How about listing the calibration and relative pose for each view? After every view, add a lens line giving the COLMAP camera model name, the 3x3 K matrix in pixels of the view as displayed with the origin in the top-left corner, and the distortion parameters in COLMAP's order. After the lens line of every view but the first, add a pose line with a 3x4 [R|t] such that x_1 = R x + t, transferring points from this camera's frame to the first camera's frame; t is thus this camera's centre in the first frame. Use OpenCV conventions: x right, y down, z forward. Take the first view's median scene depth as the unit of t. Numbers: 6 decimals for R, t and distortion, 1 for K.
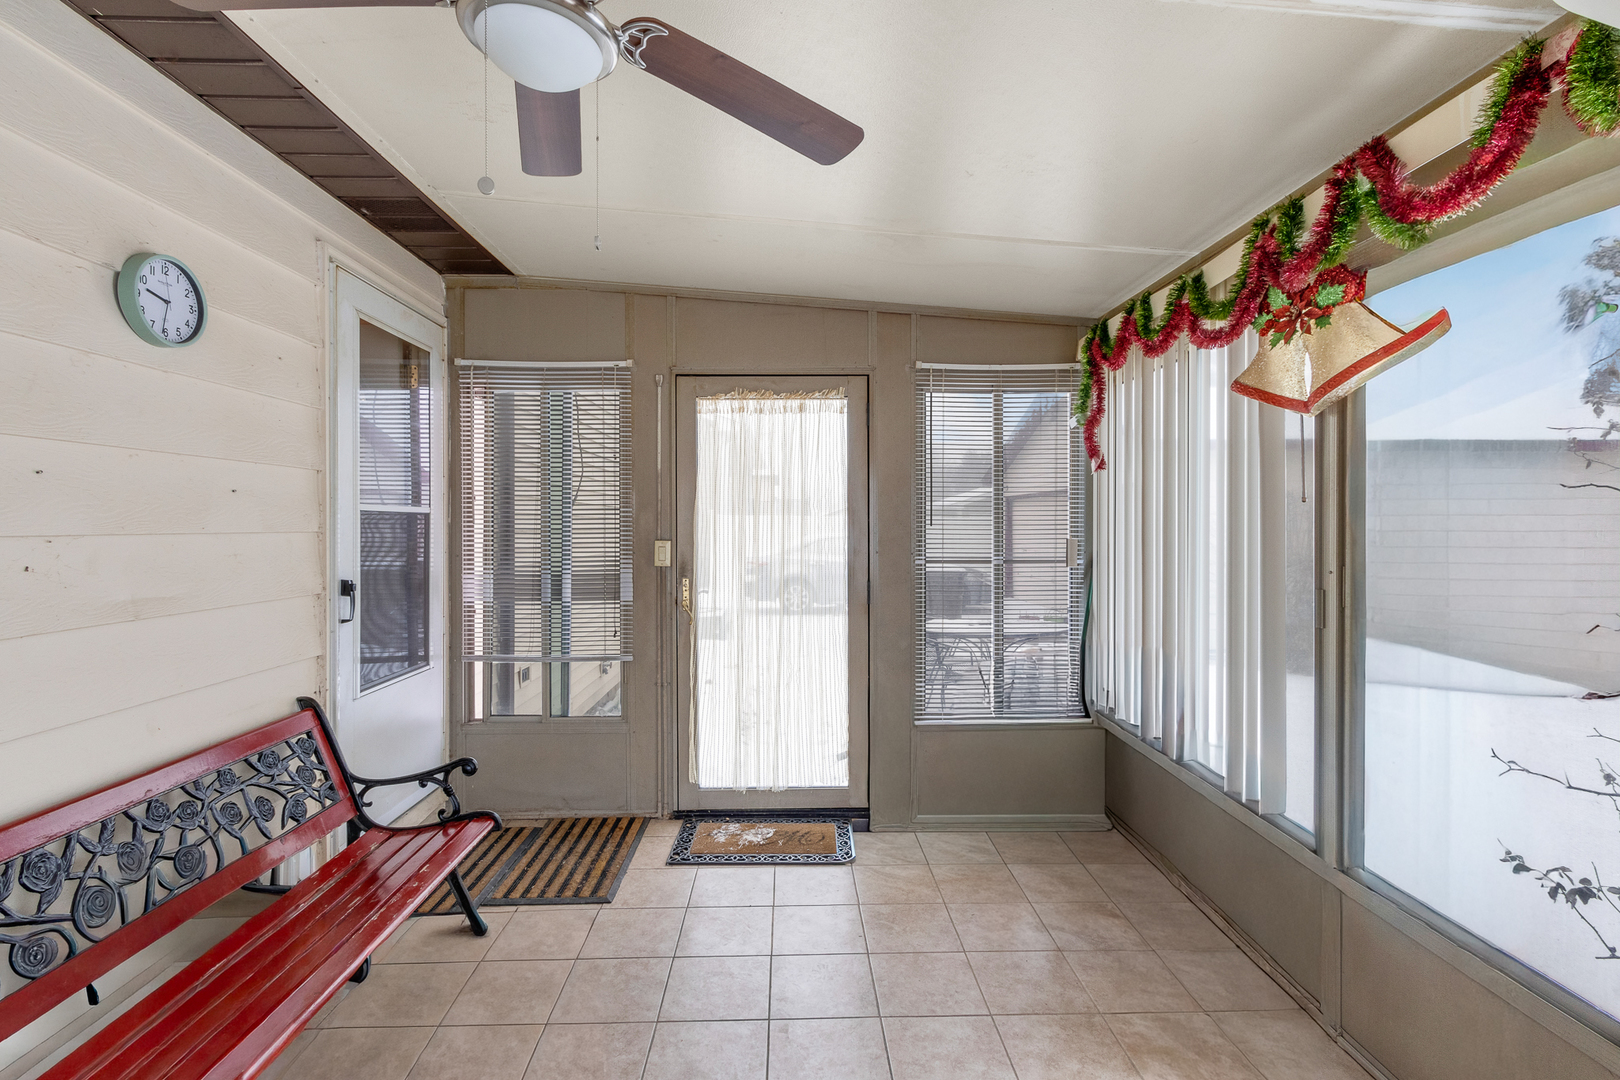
lens RADIAL K [[743.2, 0, 809.3], [0, 743.2, 526.0], [0, 0, 1]] dist [-0.000784, -0.000512]
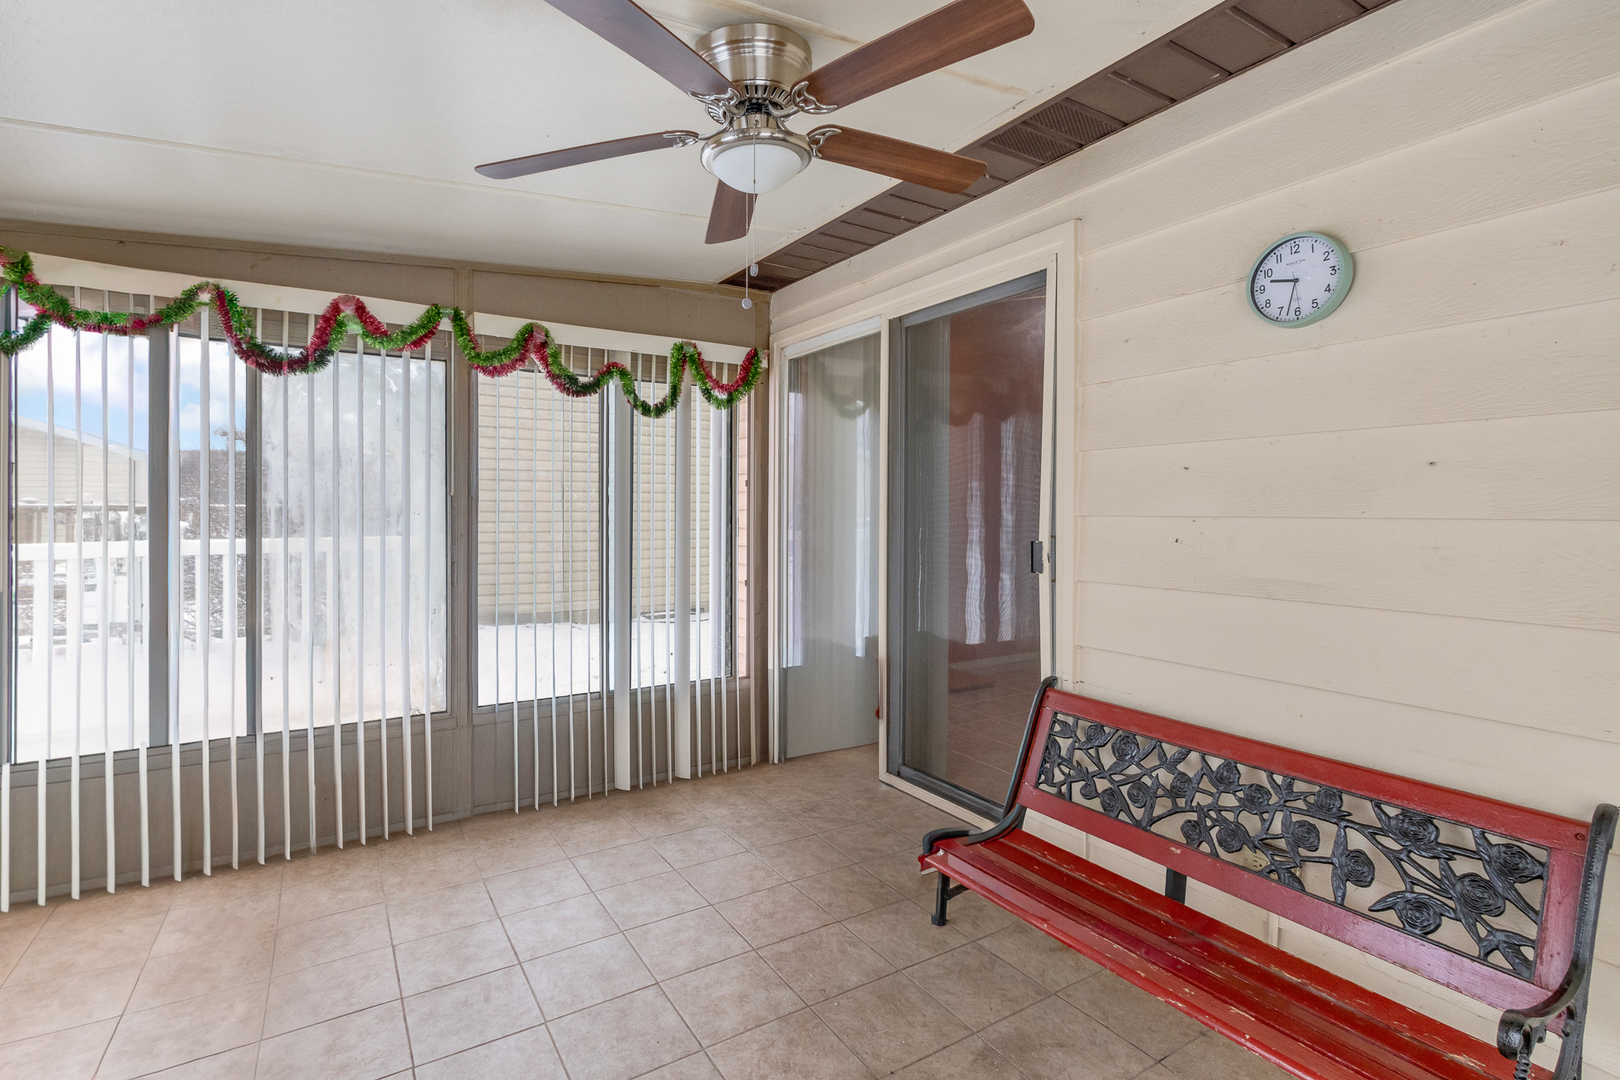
lens RADIAL K [[765.0, 0, 778.5], [0, 765.0, 506.6], [0, 0, 1]] dist [0.002194, 0.000097]
pose [[-0.868854, 0.000093, -0.495069, 0.219165], [-0.000944, 0.999998, 0.001845, -0.004938], [0.495068, 0.002070, -0.868852, 1.489777]]
